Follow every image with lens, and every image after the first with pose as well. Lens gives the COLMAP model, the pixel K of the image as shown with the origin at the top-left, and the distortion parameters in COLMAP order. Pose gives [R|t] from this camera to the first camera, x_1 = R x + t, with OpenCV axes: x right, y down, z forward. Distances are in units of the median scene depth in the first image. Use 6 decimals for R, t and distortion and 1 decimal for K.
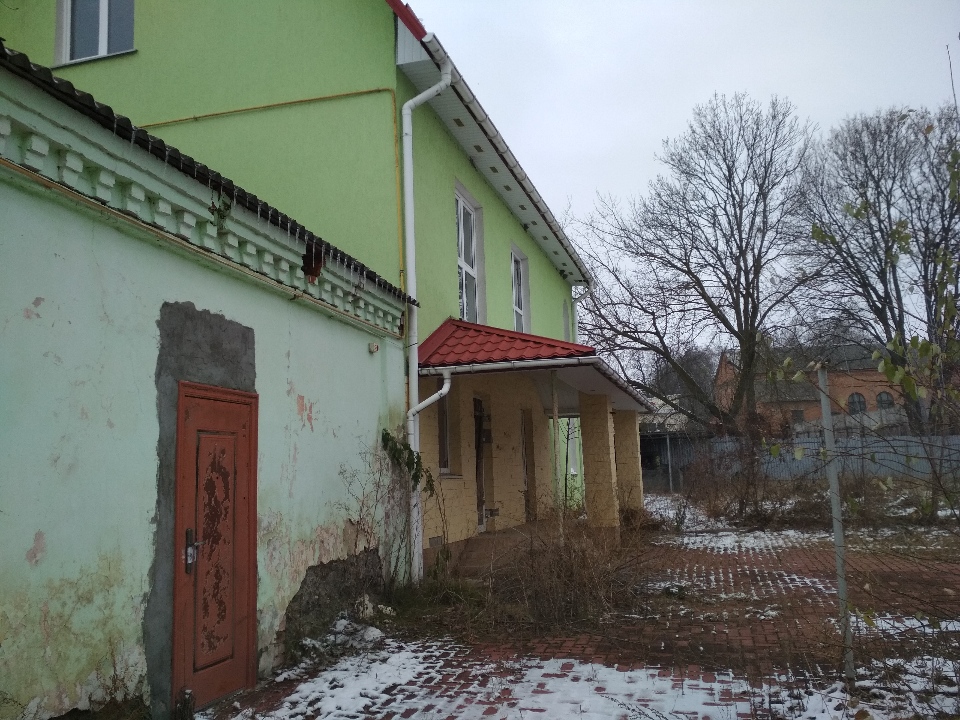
lens RADIAL K [[821.9, 0, 479.8], [0, 821.9, 383.2], [0, 0, 1]] dist [0.007999, -0.000241]
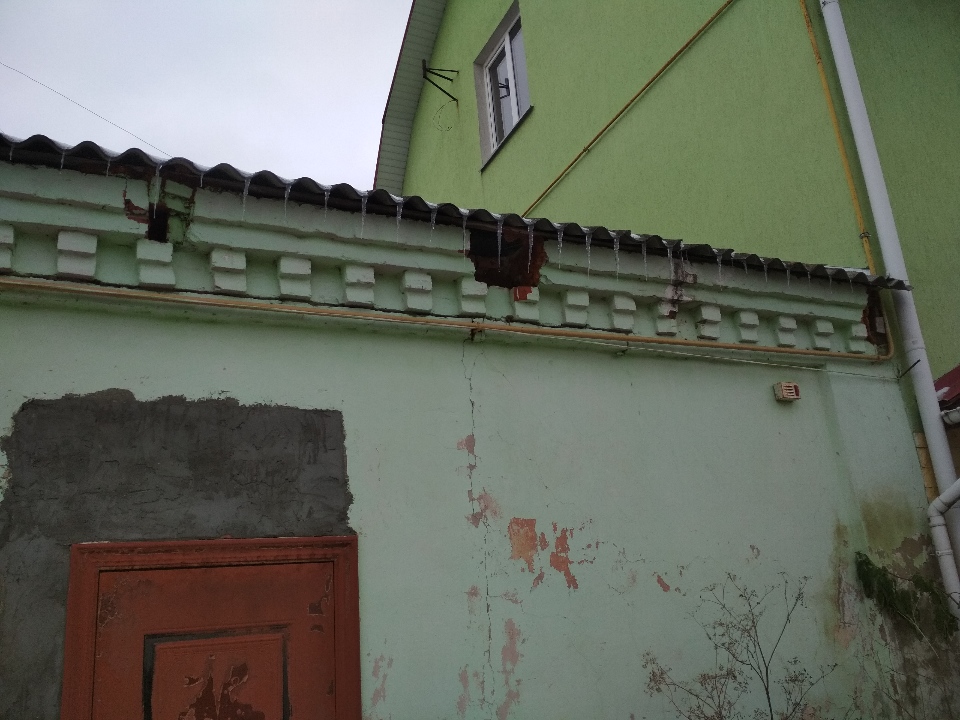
lens RADIAL K [[862.0, 0, 477.9], [0, 862.0, 402.5], [0, 0, 1]] dist [0.044493, 0.001131]
pose [[0.644495, -0.281285, -0.710989, 0.157772], [0.174657, 0.959447, -0.221259, 0.060363], [0.744393, 0.018421, 0.667487, 0.666123]]
